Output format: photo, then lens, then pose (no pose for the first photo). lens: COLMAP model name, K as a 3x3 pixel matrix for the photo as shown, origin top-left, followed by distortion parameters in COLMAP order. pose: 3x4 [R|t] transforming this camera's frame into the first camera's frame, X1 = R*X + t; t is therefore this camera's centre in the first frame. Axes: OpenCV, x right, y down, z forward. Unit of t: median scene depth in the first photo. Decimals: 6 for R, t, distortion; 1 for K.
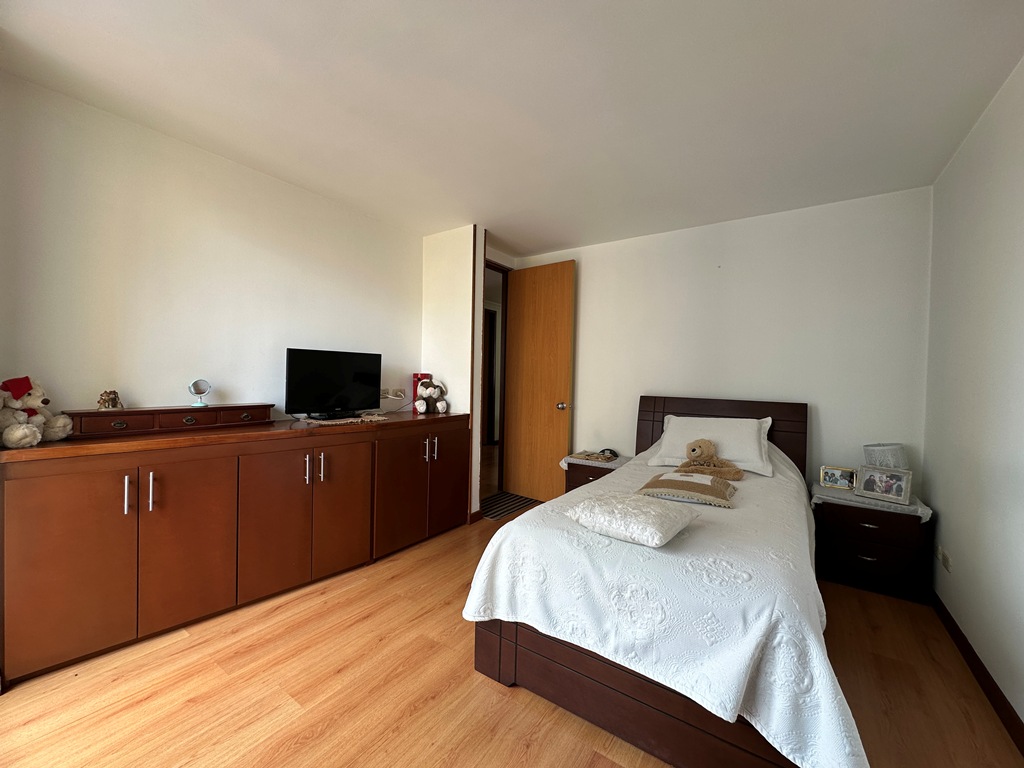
lens RADIAL K [[407.4, 0, 511.1], [0, 407.4, 383.3], [0, 0, 1]] dist [-0.001848, -0.000049]
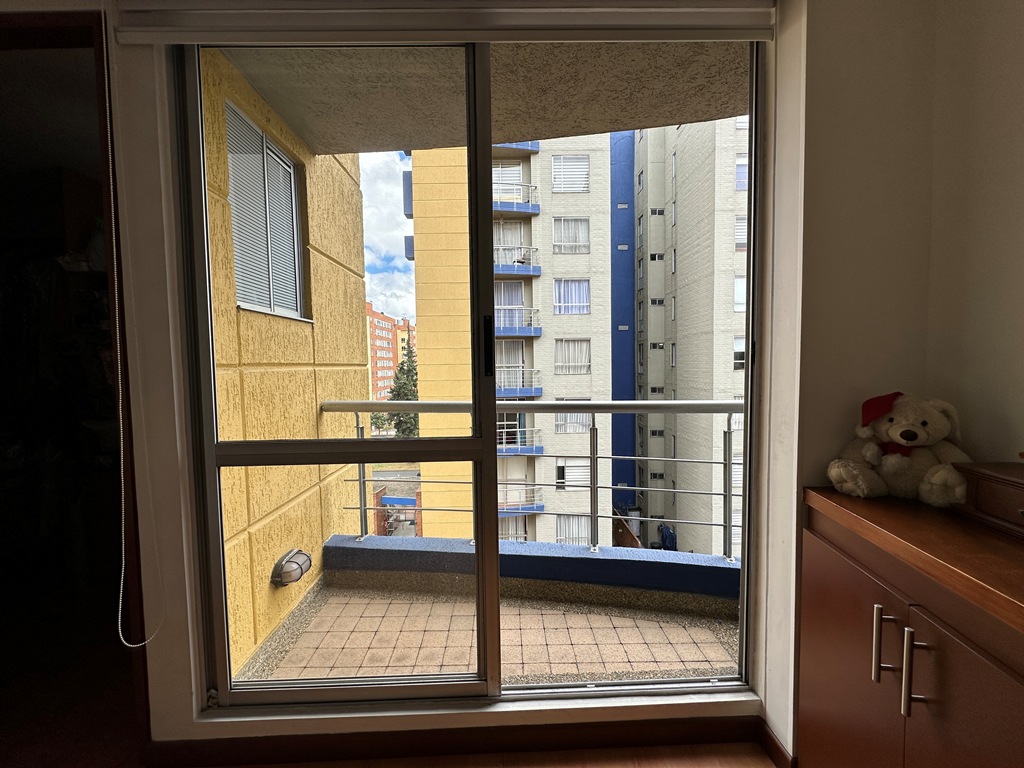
lens RADIAL K [[407.4, 0, 511.1], [0, 407.4, 383.3], [0, 0, 1]] dist [-0.001848, -0.000049]
pose [[-0.811571, 0.026007, -0.583674, -0.204914], [-0.007149, 0.998492, 0.054430, -0.038415], [0.584210, 0.048346, -0.810161, 0.731074]]
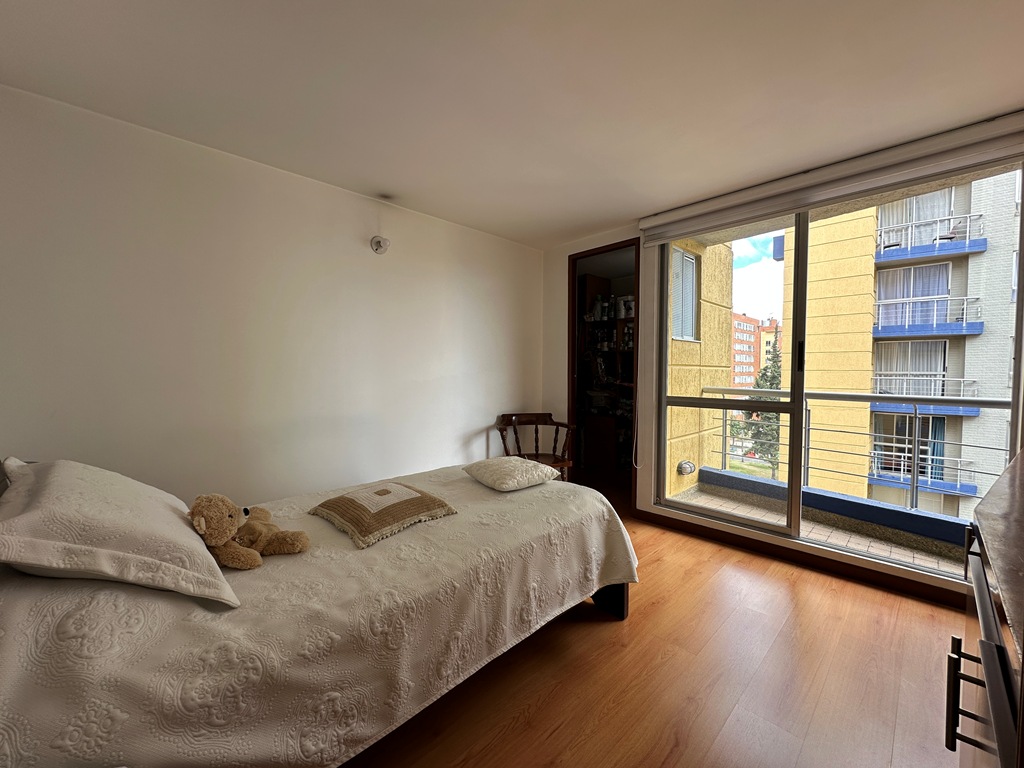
lens RADIAL K [[407.4, 0, 511.1], [0, 407.4, 383.3], [0, 0, 1]] dist [-0.001848, -0.000049]
pose [[-0.980740, -0.025991, 0.193583, 0.023744], [-0.015952, 0.998454, 0.053238, -0.032628], [-0.194667, 0.049125, -0.979638, 1.419949]]
